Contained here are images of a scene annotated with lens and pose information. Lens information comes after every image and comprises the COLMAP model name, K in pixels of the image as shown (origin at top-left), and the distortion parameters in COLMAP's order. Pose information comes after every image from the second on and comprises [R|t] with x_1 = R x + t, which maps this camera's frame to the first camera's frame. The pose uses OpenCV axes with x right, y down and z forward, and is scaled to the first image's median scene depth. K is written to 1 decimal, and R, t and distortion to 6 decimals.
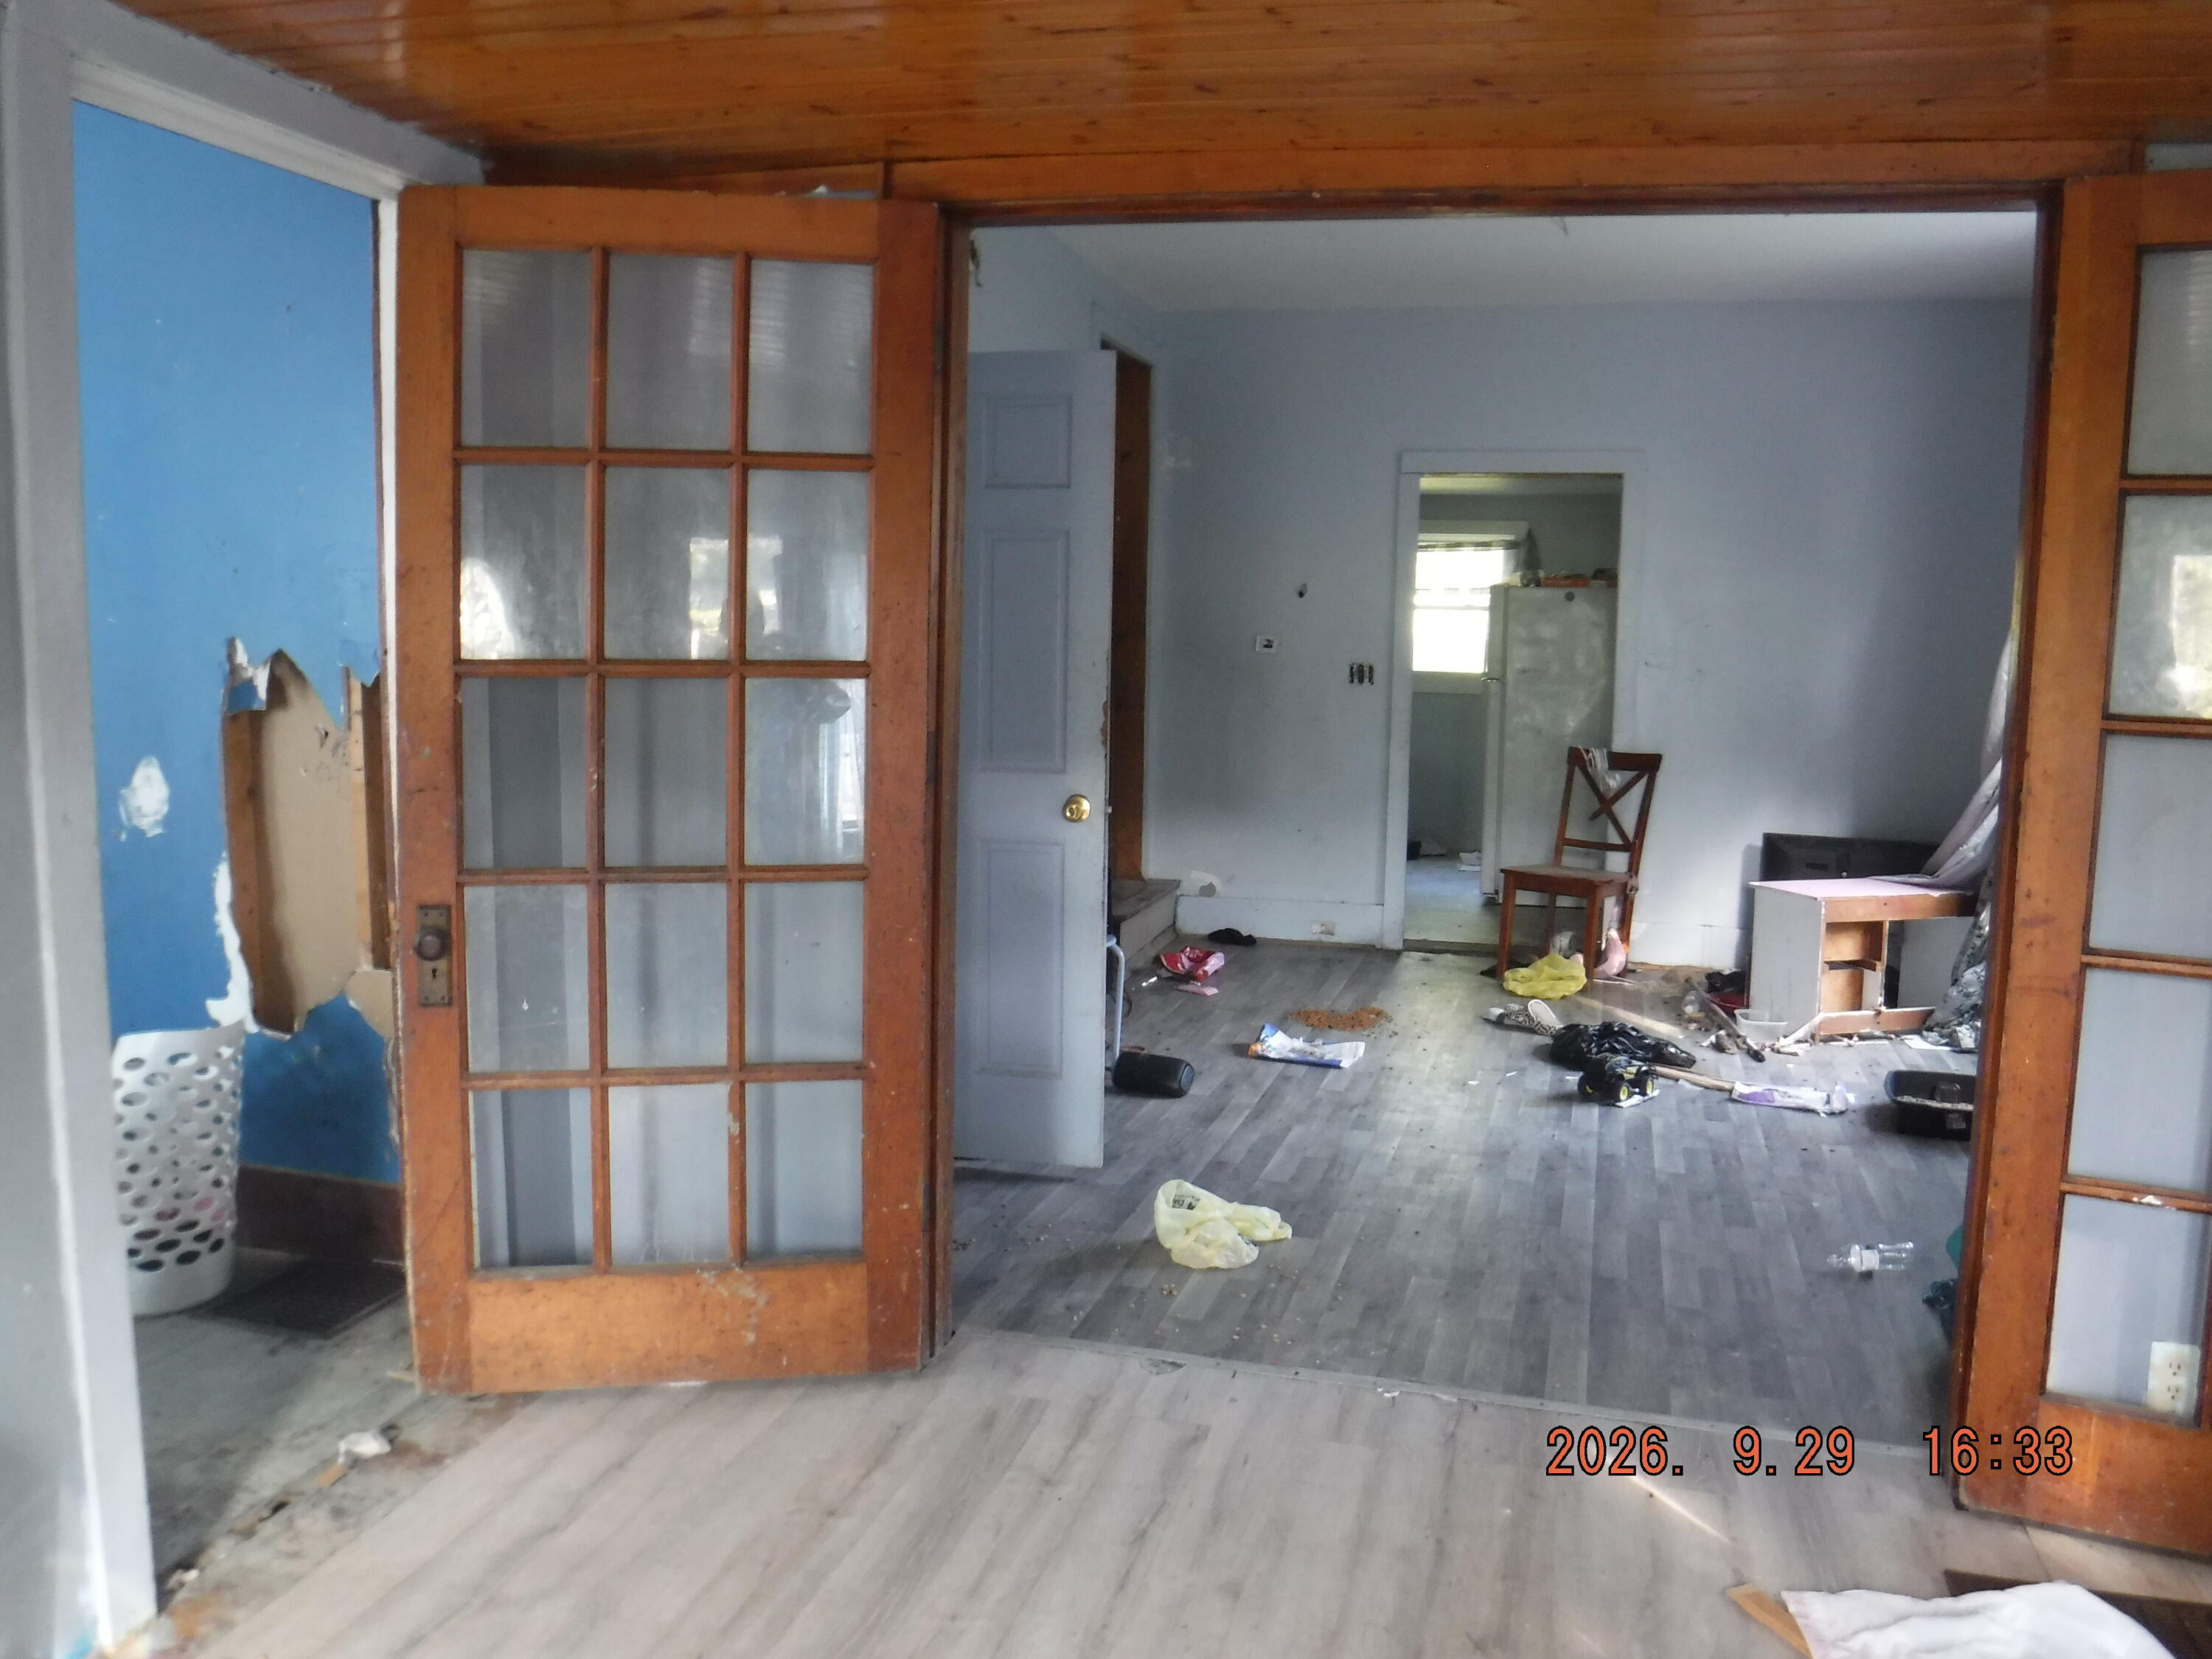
lens RADIAL K [[1769.0, 0, 1051.7], [0, 1769.0, 835.9], [0, 0, 1]] dist [-0.116045, 0.006822]
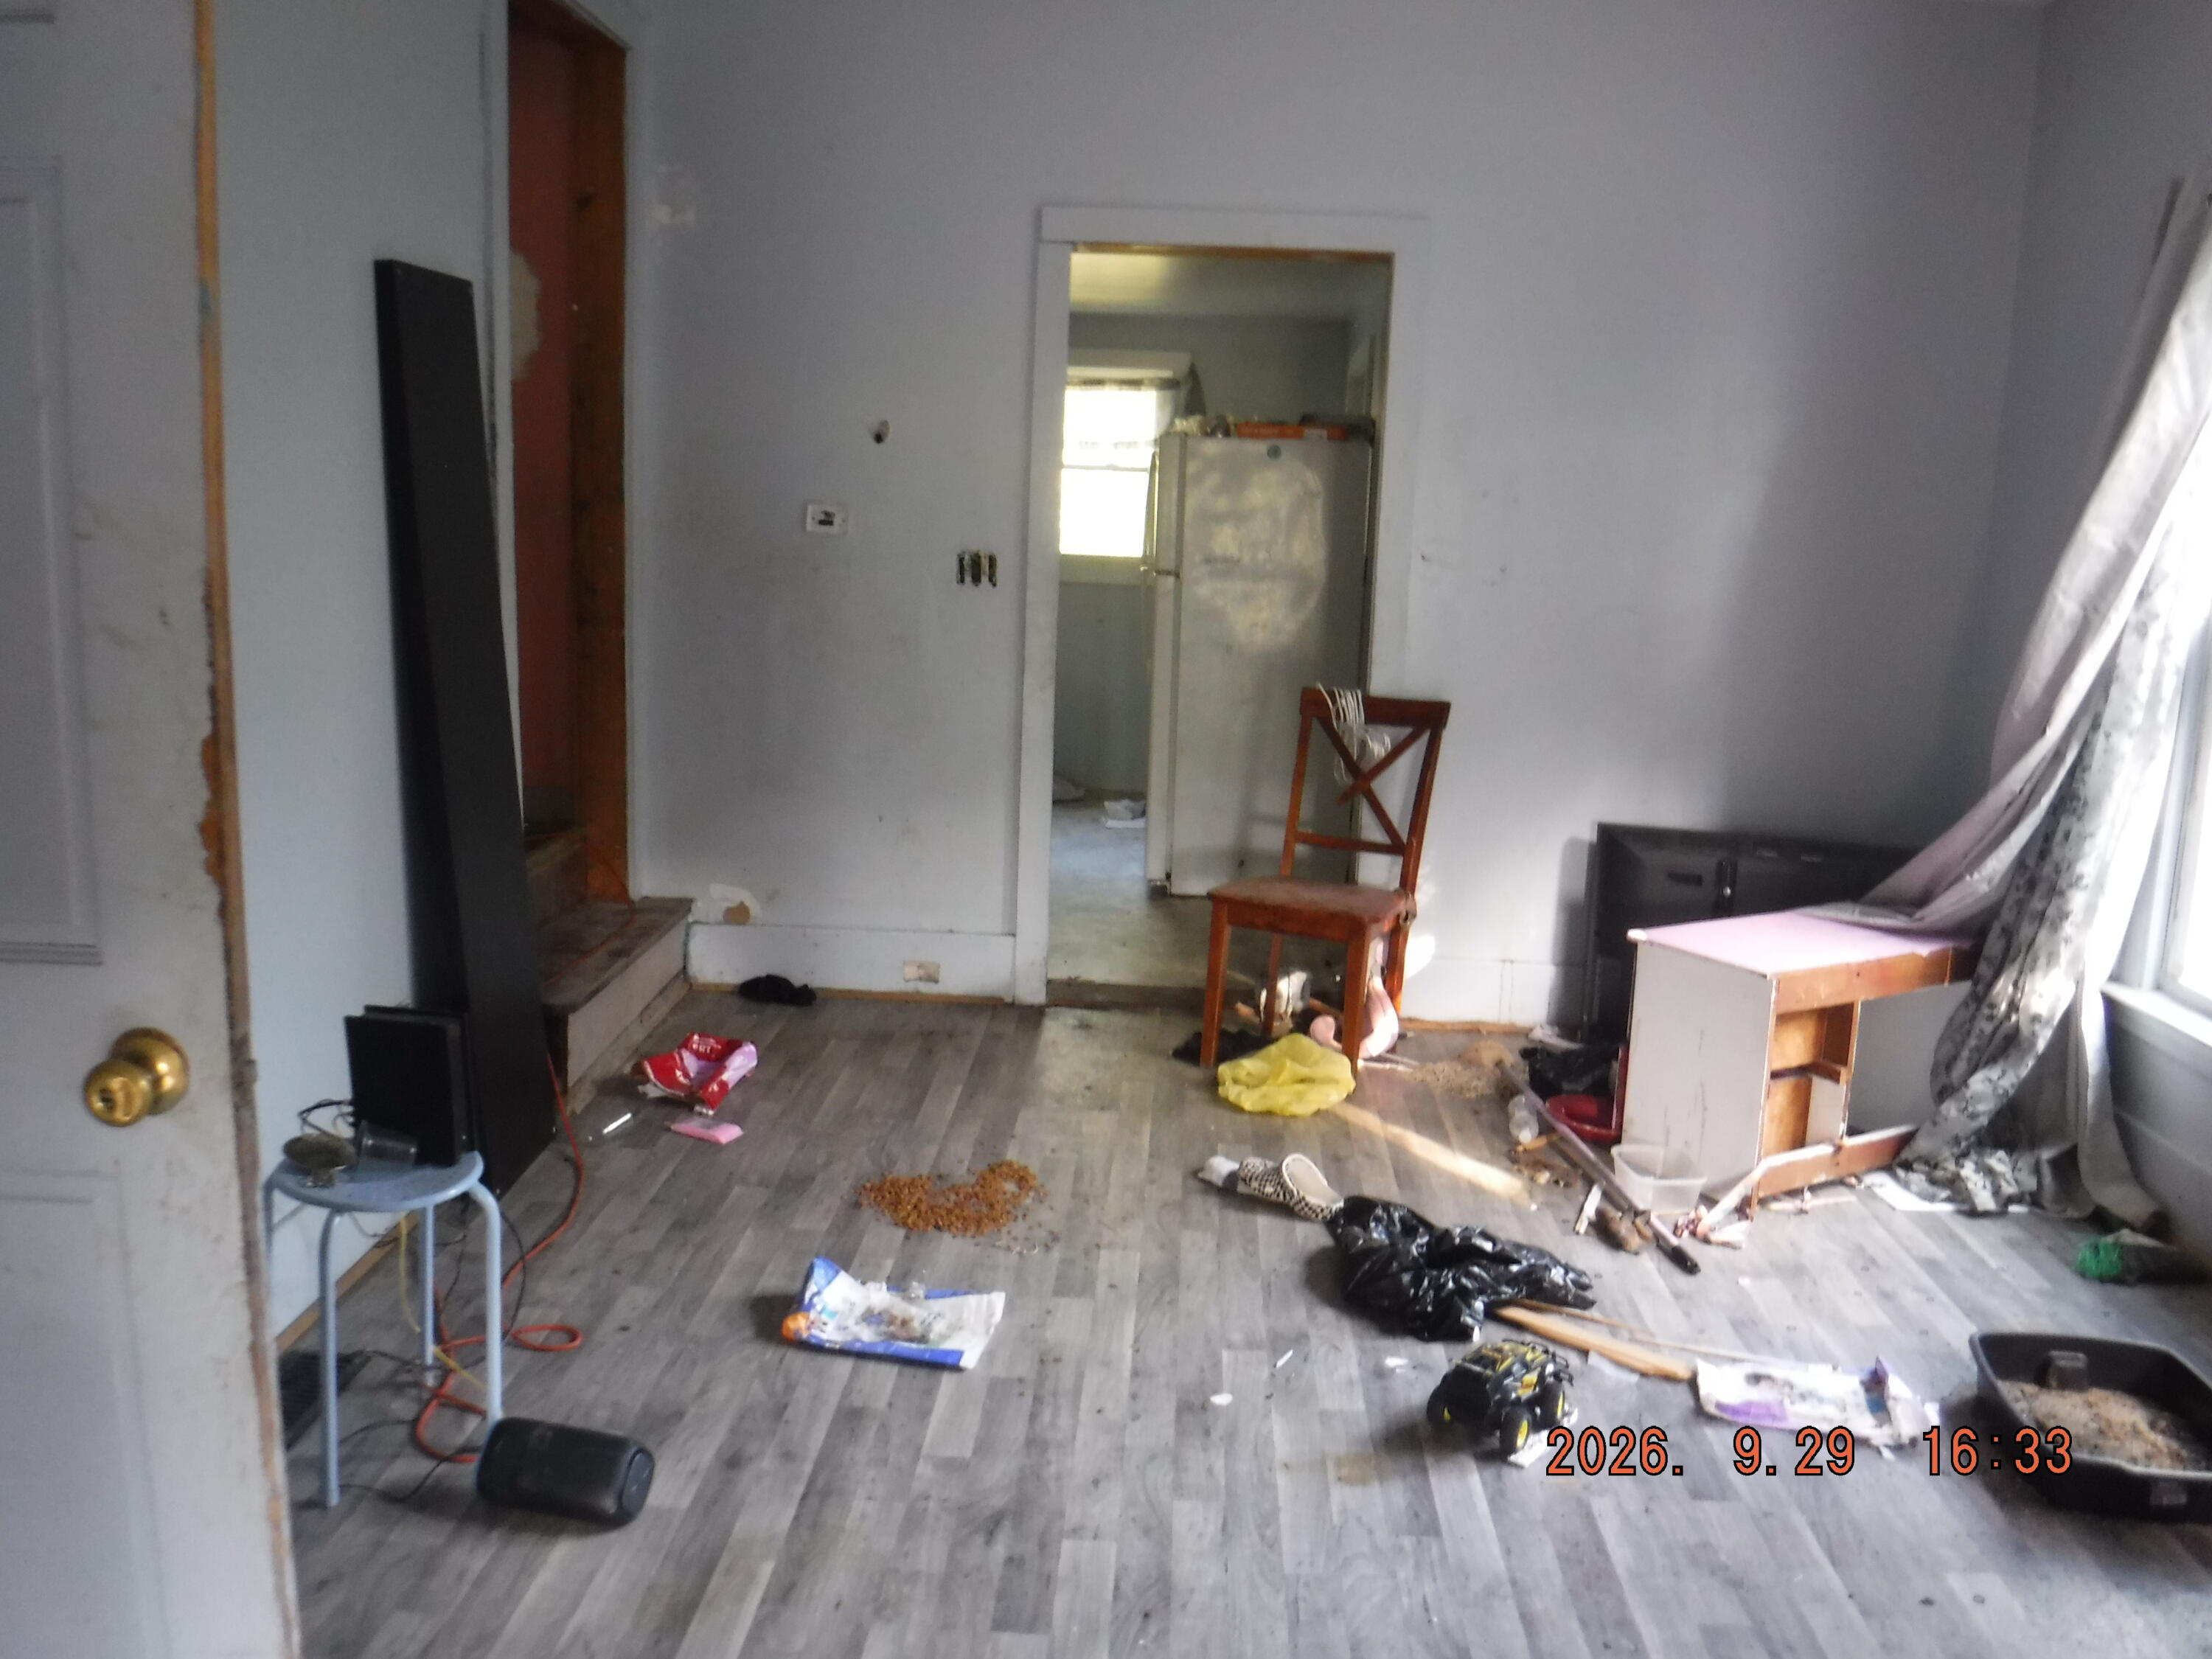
lens RADIAL K [[1769.0, 0, 1051.7], [0, 1769.0, 835.9], [0, 0, 1]] dist [-0.116045, 0.006822]
pose [[0.974155, -0.025538, 0.224434, 0.065165], [0.008397, 0.996996, 0.077002, -0.050196], [-0.225726, -0.073127, 0.971442, 0.419814]]
